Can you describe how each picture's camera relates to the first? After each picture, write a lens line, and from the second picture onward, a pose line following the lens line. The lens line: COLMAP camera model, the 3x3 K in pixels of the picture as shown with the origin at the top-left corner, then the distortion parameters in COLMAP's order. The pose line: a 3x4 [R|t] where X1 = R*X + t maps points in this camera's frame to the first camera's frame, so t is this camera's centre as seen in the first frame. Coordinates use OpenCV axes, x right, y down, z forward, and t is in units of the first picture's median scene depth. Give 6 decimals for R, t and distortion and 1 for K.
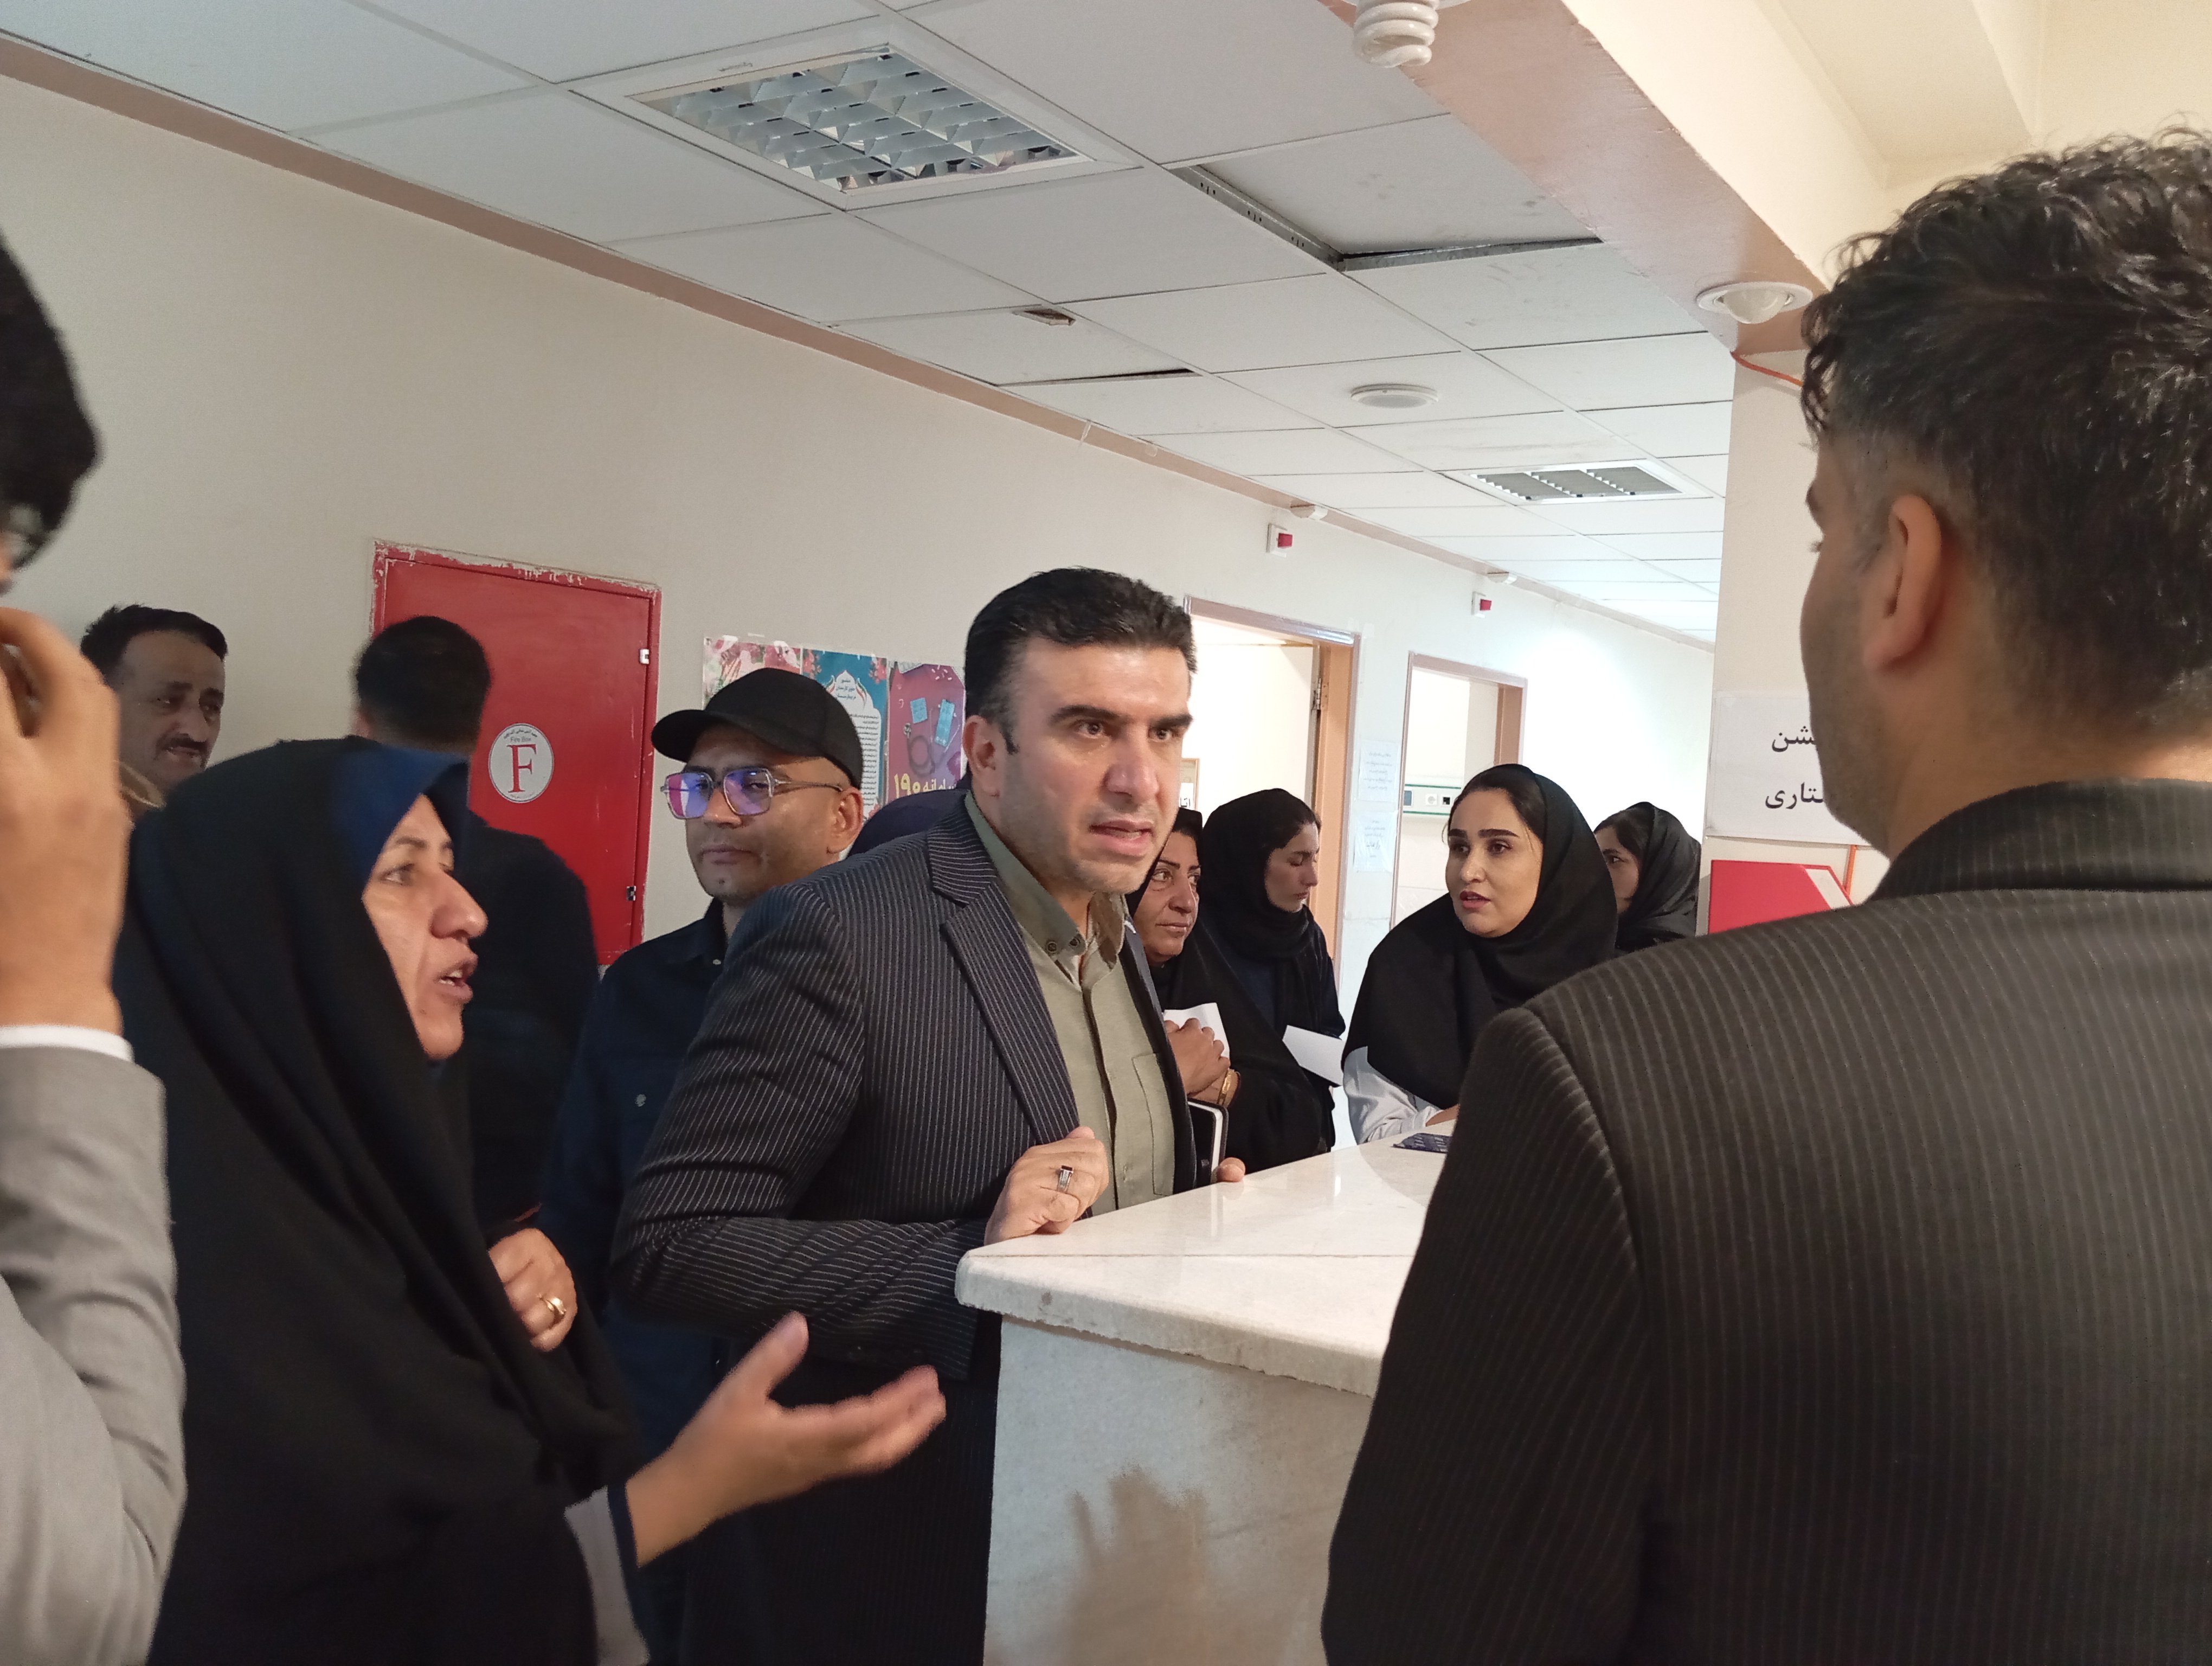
lens RADIAL K [[1929.2, 0, 1101.6], [0, 1929.2, 820.1], [0, 0, 1]] dist [0.041664, -0.055897]
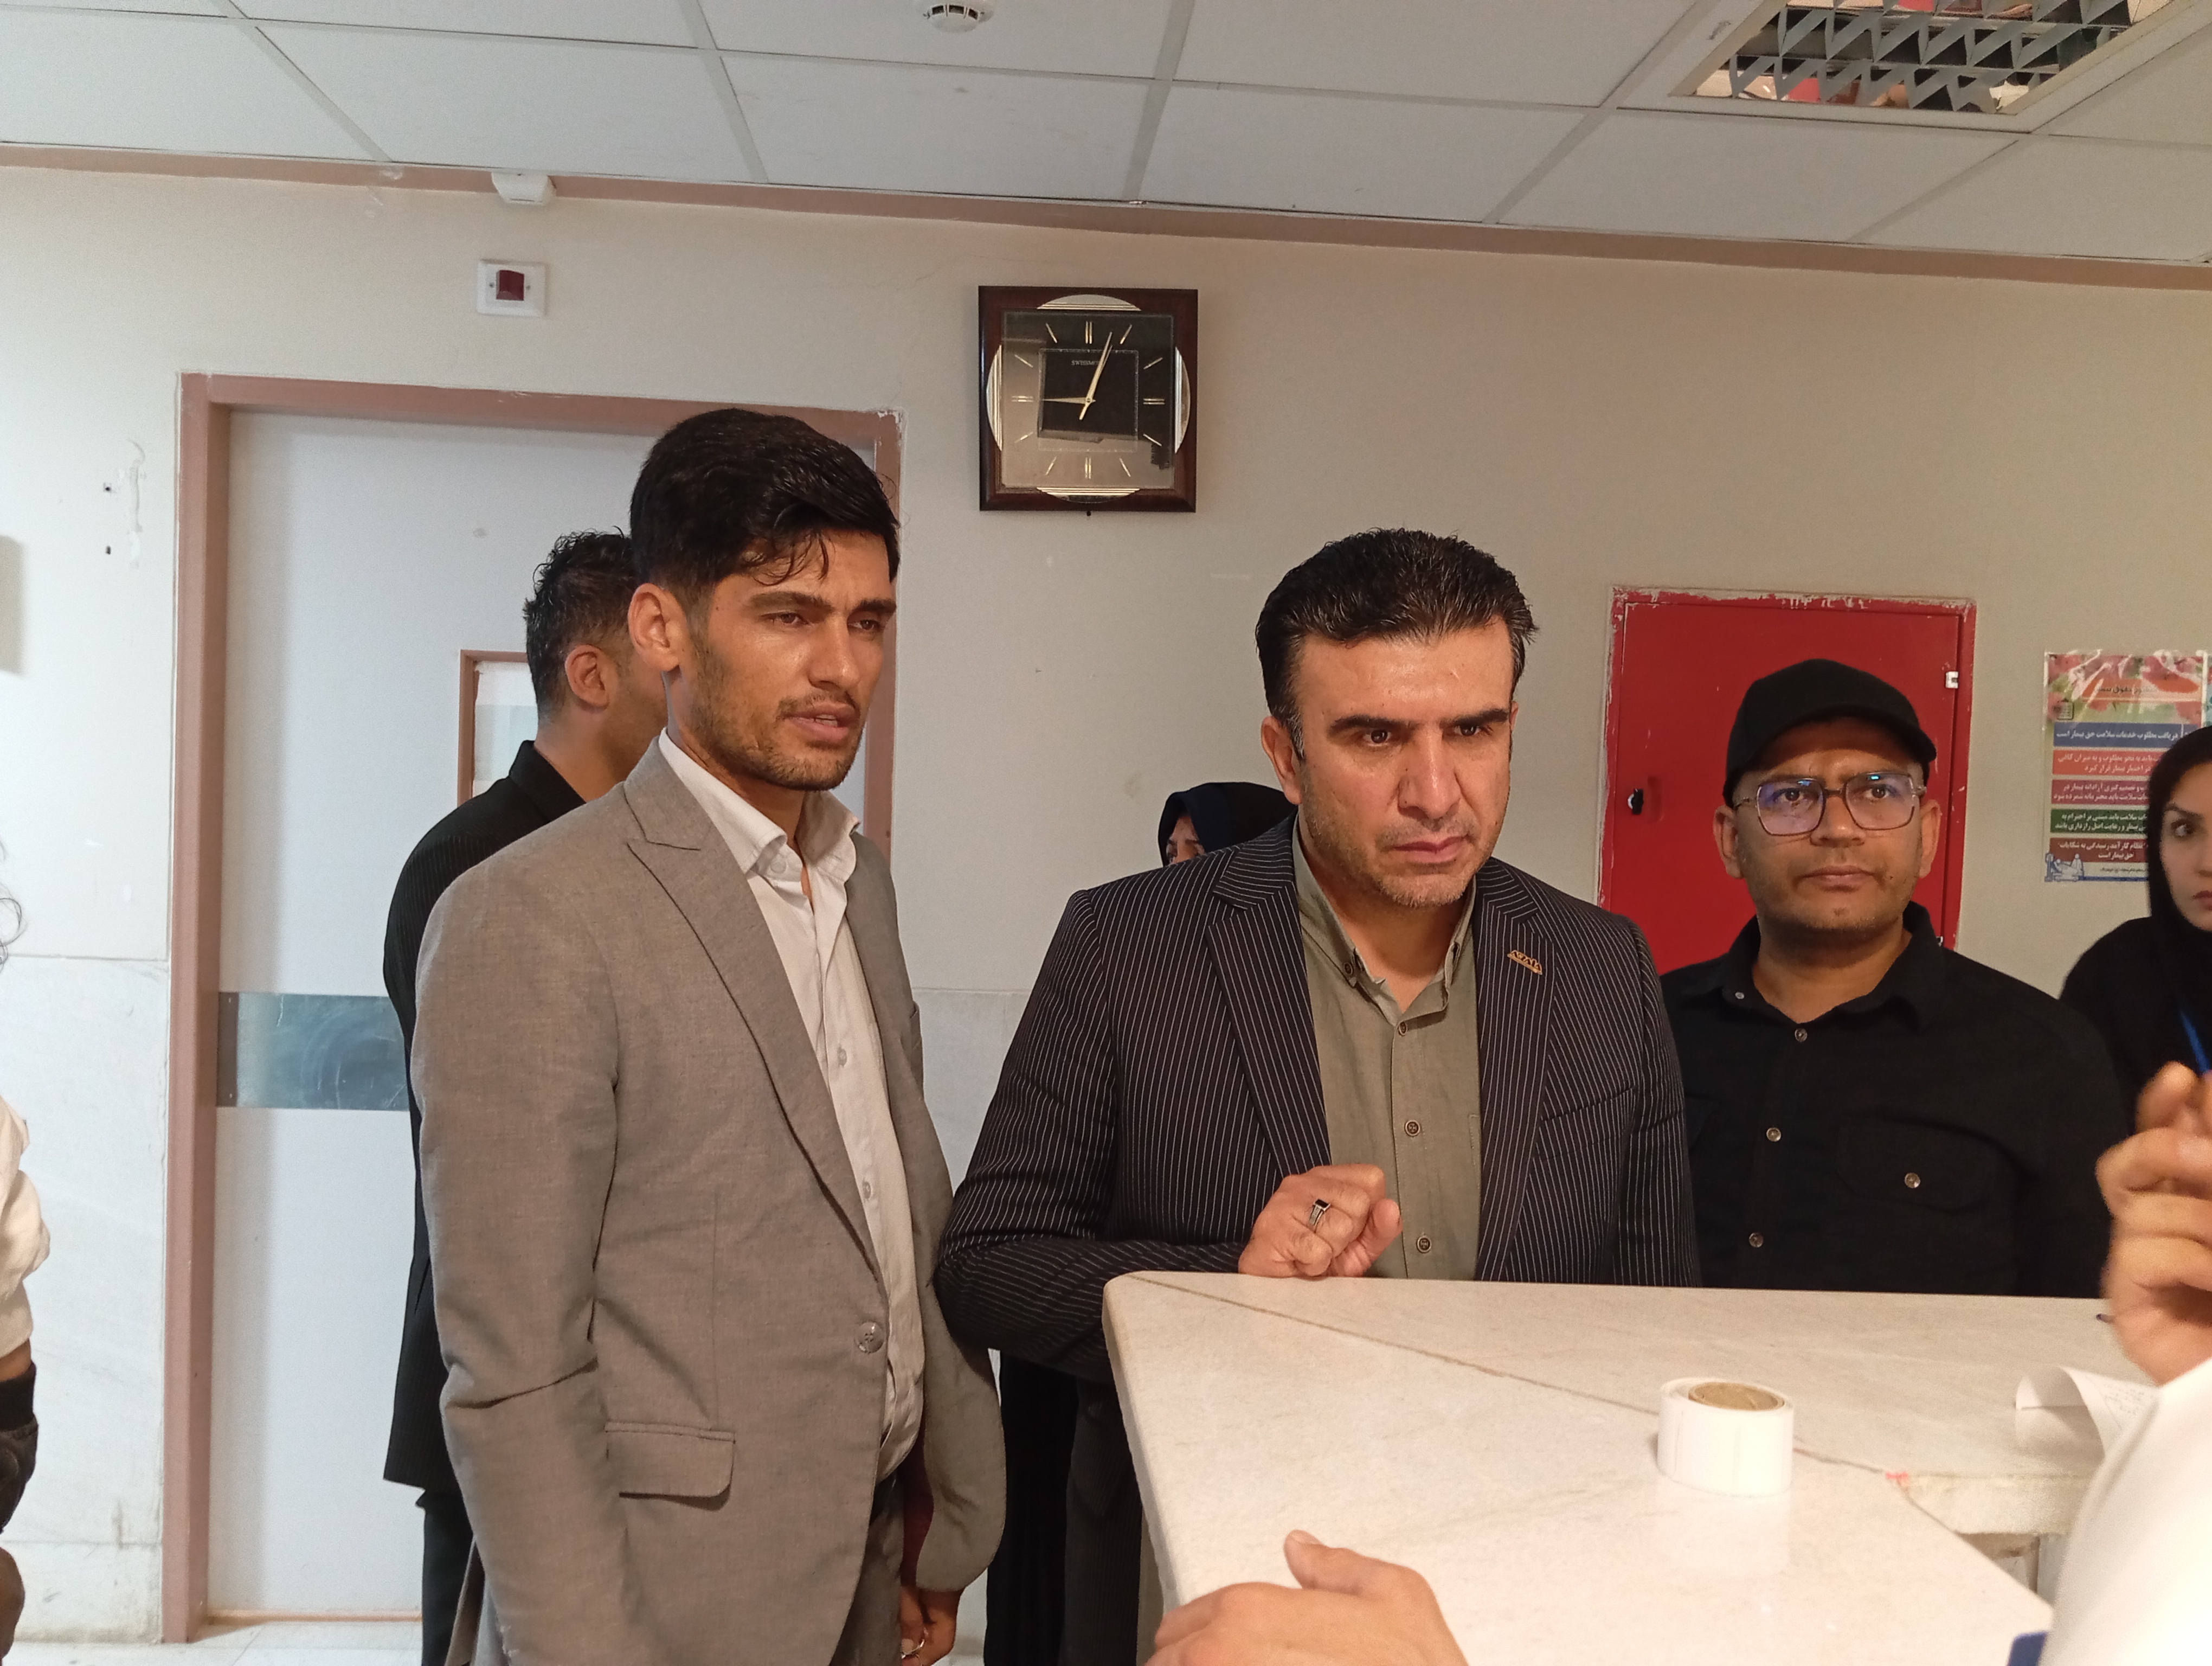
lens RADIAL K [[1929.2, 0, 1100.2], [0, 1929.2, 872.0], [0, 0, 1]] dist [0.041664, -0.055897]
pose [[0.583069, 0.015526, -0.812274, 0.370491], [-0.016435, 0.999838, 0.007314, 0.006799], [0.812256, 0.009085, 0.583230, 0.204885]]
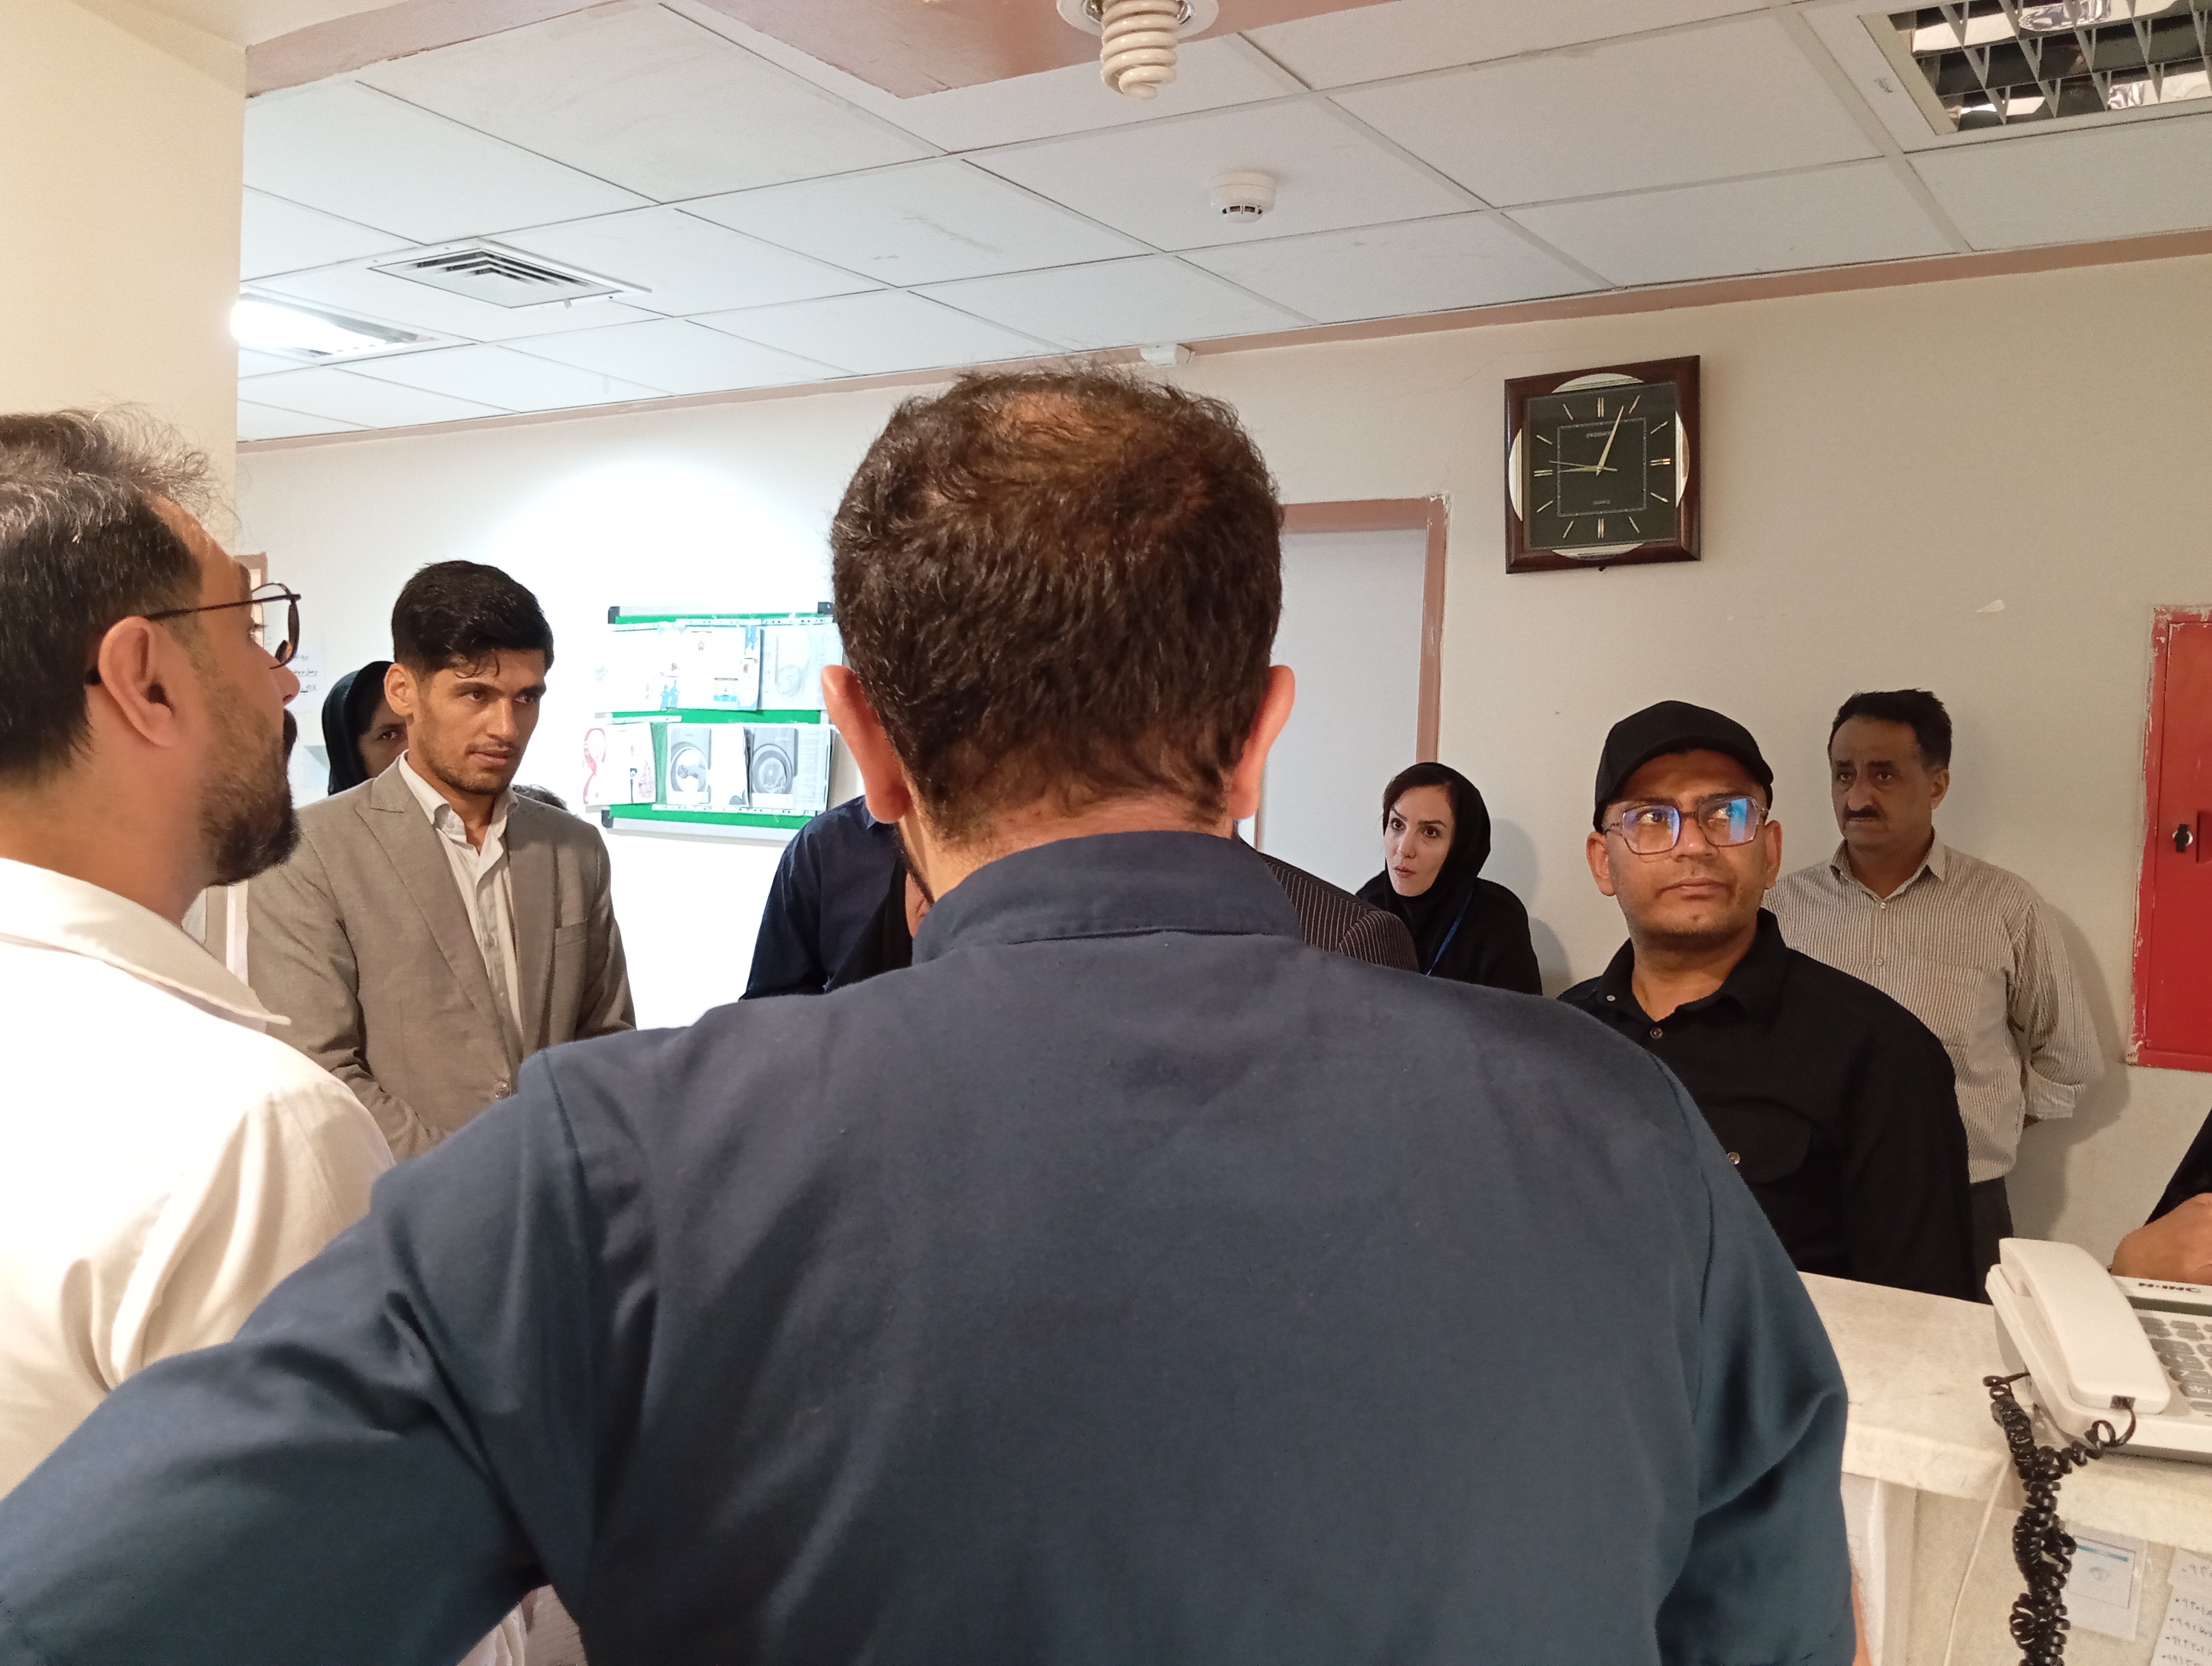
lens RADIAL K [[1929.2, 0, 1096.4], [0, 1929.2, 832.5], [0, 0, 1]] dist [0.041664, -0.055897]
pose [[-0.025181, -0.018916, -0.999504, 0.711373], [-0.048581, 0.998663, -0.017676, 0.011948], [0.998502, 0.048112, -0.026066, 0.596828]]
